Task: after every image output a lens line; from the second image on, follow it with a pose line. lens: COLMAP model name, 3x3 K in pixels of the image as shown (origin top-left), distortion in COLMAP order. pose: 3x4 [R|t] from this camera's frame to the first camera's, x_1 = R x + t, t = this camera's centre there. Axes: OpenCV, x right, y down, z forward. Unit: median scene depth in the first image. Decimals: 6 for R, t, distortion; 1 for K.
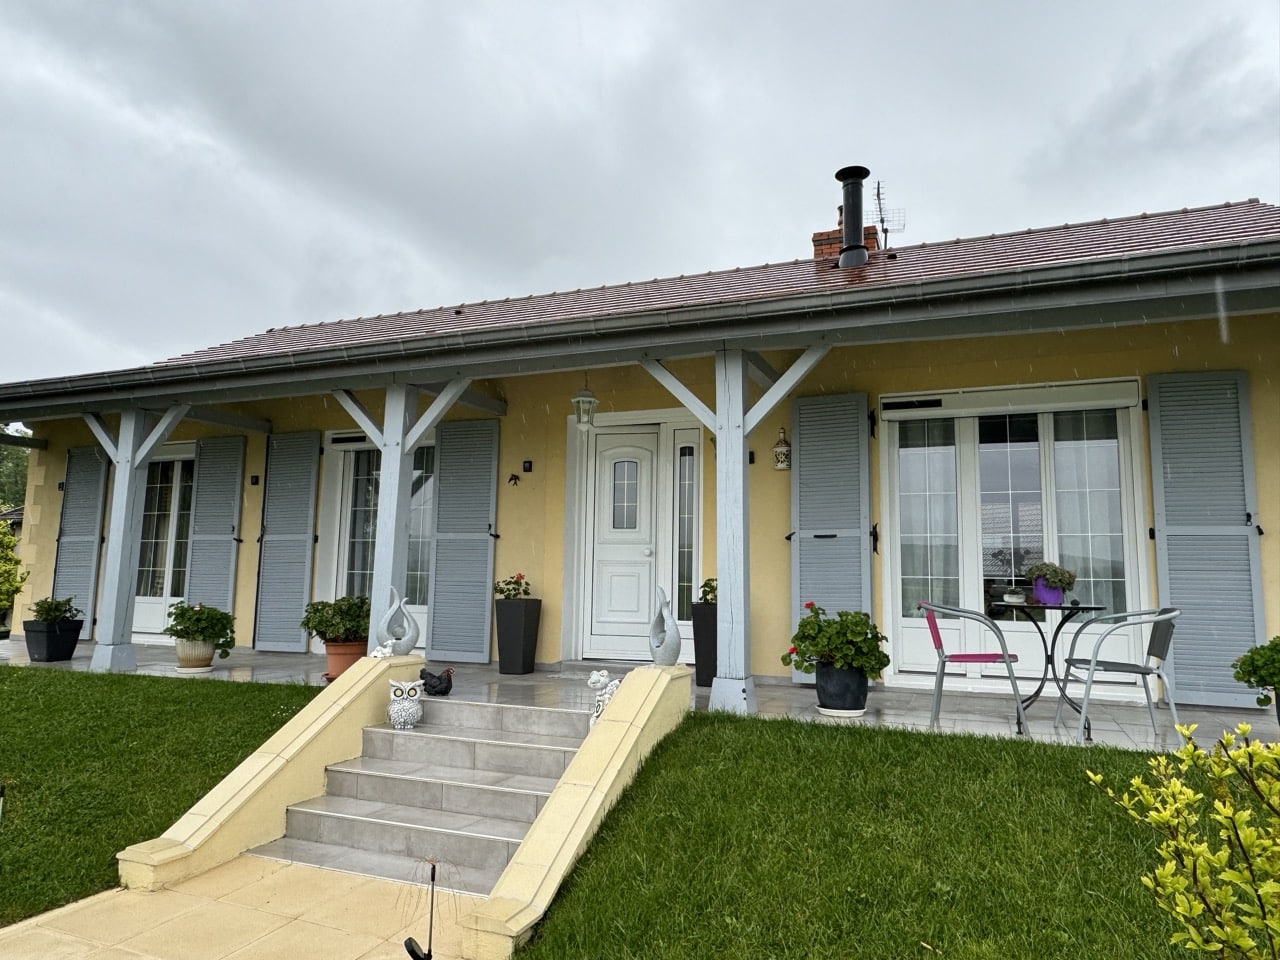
lens RADIAL K [[845.2, 0, 636.2], [0, 845.2, 478.5], [0, 0, 1]] dist [-0.005686, 0.001376]
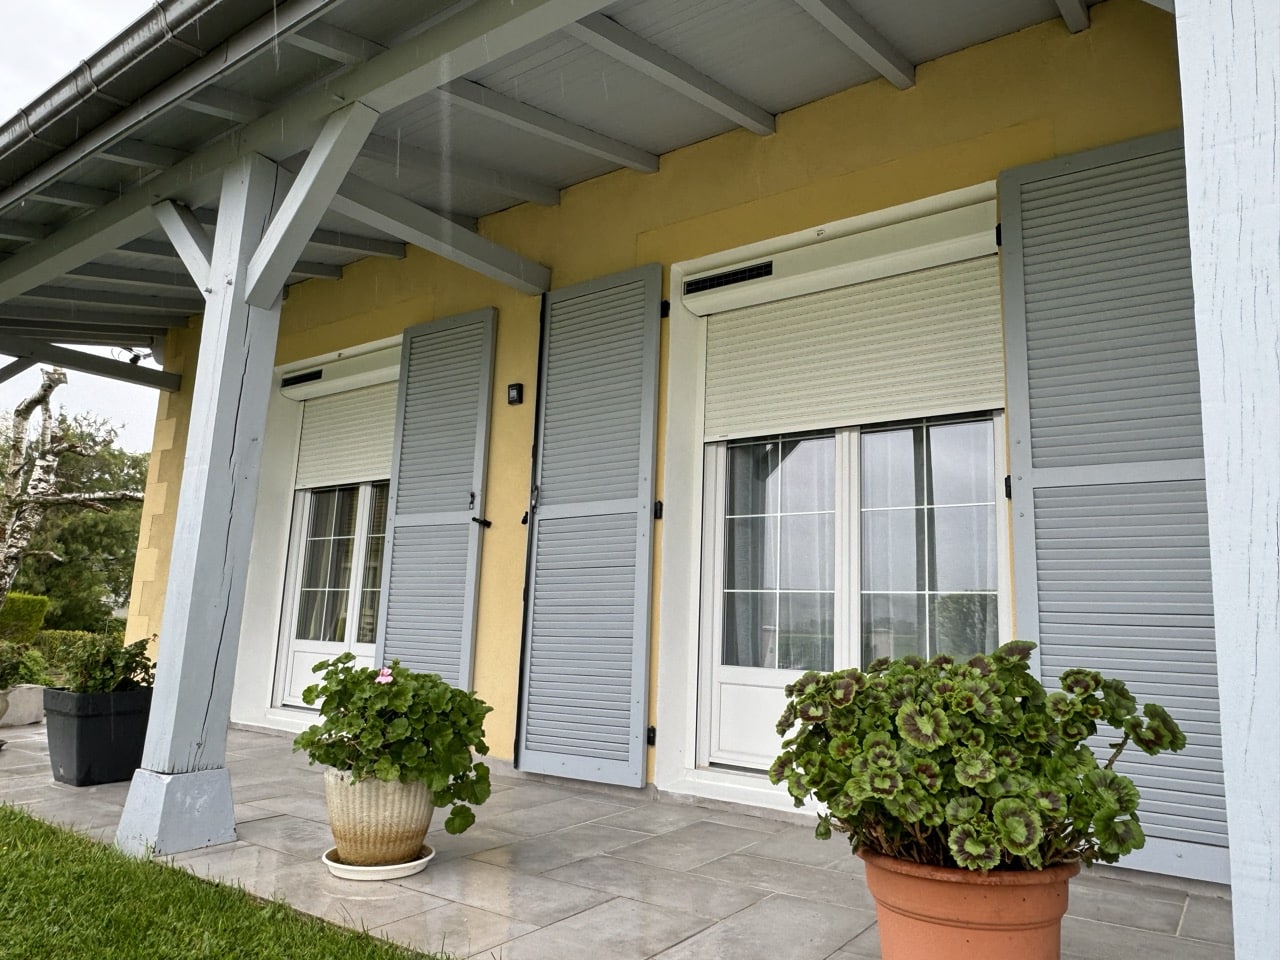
lens RADIAL K [[845.2, 0, 640.0], [0, 845.2, 478.6], [0, 0, 1]] dist [-0.005686, 0.001376]
pose [[0.974236, -0.022703, -0.224386, -0.384372], [0.008626, 0.997943, -0.063518, 0.108467], [0.225367, 0.059946, 0.972428, 0.771172]]
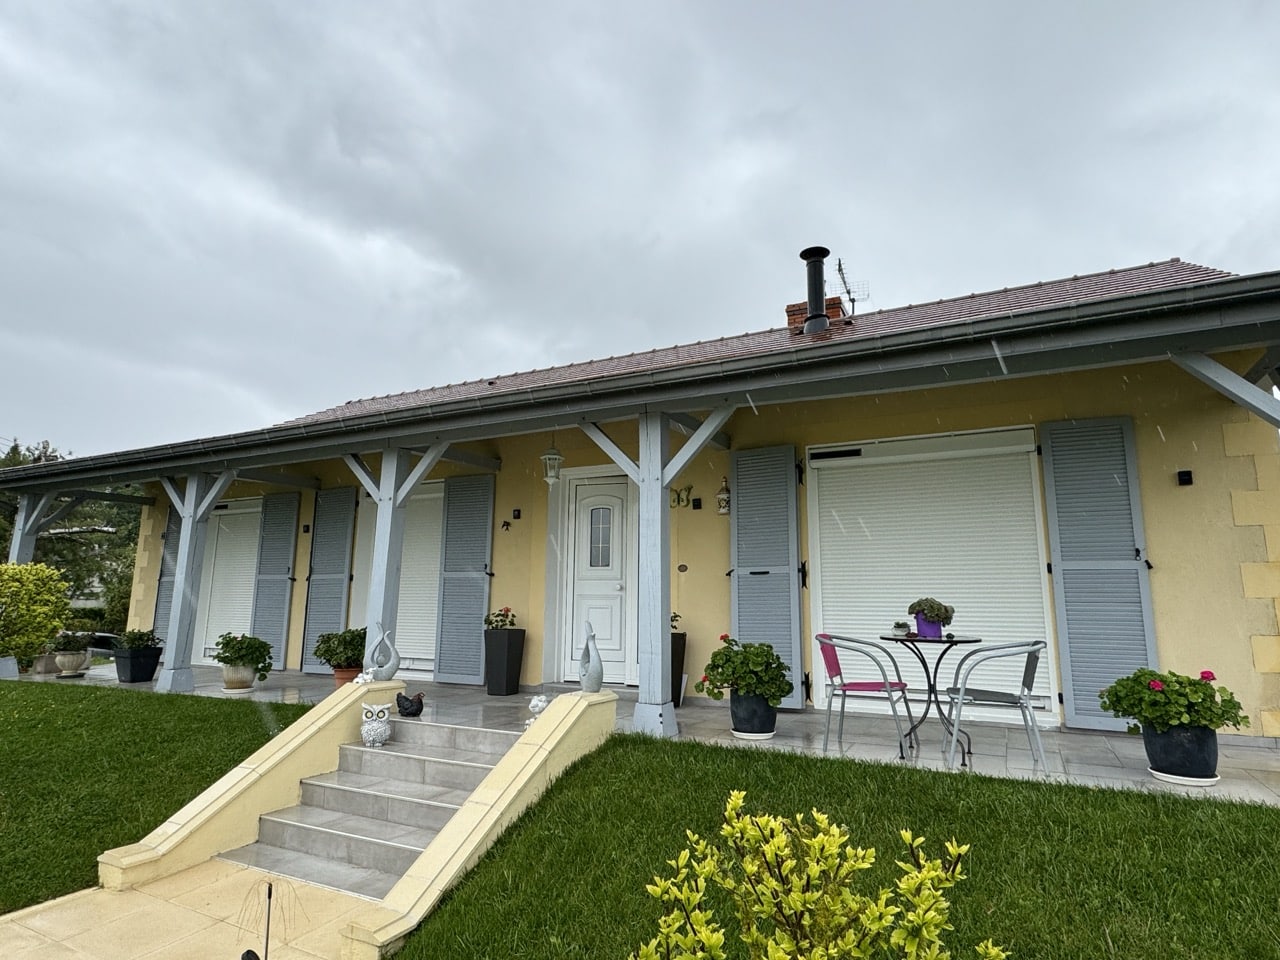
lens RADIAL K [[720.2, 0, 639.9], [0, 720.2, 476.2], [0, 0, 1]] dist [-0.004468, 0.001434]
pose [[0.996134, -0.022794, -0.084838, 0.150734], [0.018158, 0.998320, -0.055022, -0.010489], [0.085949, 0.053268, 0.994874, 0.024962]]
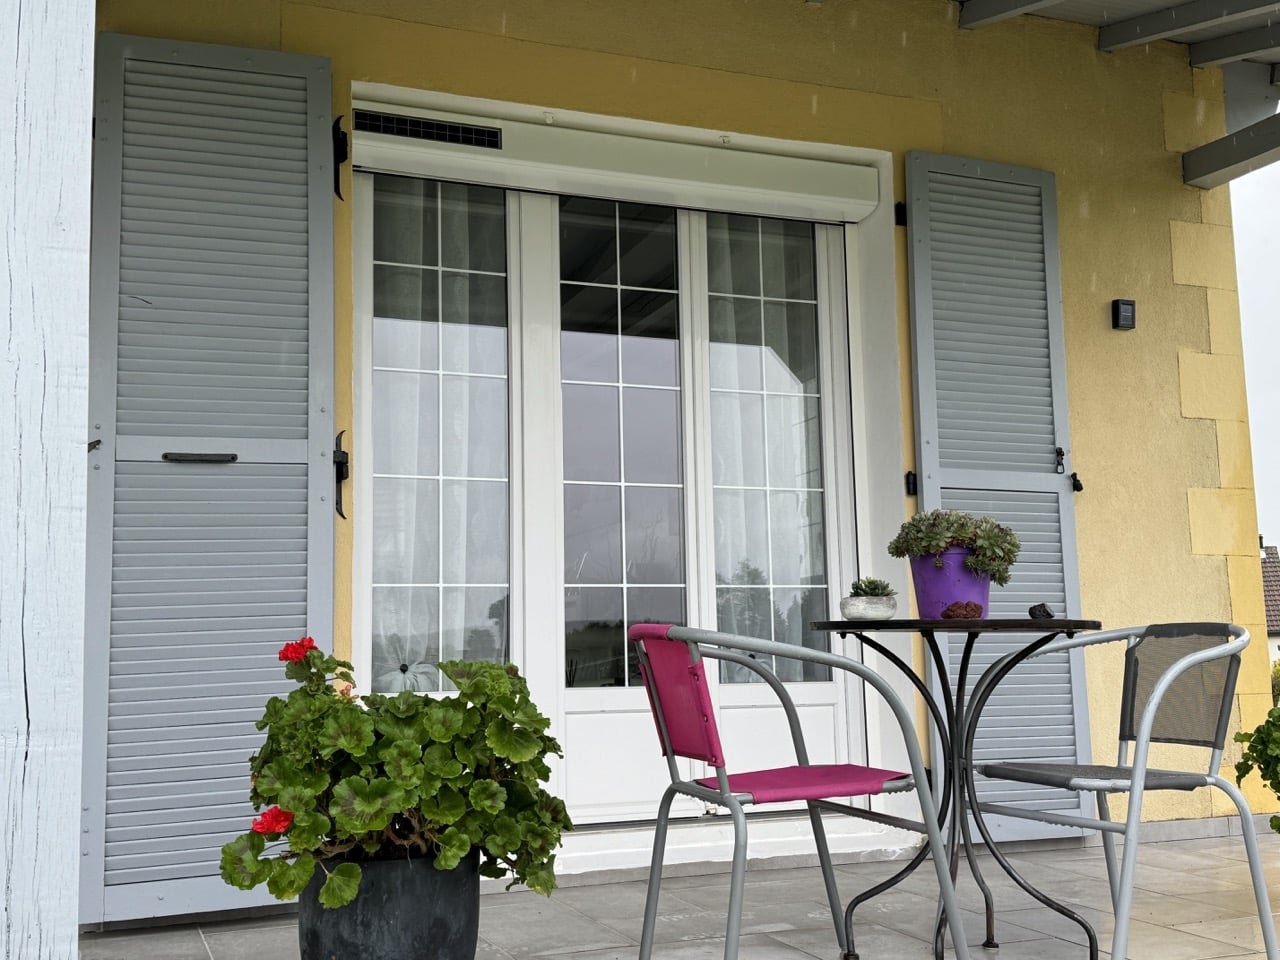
lens RADIAL K [[1374.2, 0, 648.2], [0, 1374.2, 483.9], [0, 0, 1]] dist [0.160775, 0.000000]
pose [[0.711693, 0.057065, 0.700169, -0.031228], [-0.052242, 0.998235, -0.028257, 0.085337], [-0.700546, -0.016468, 0.713418, 0.495388]]
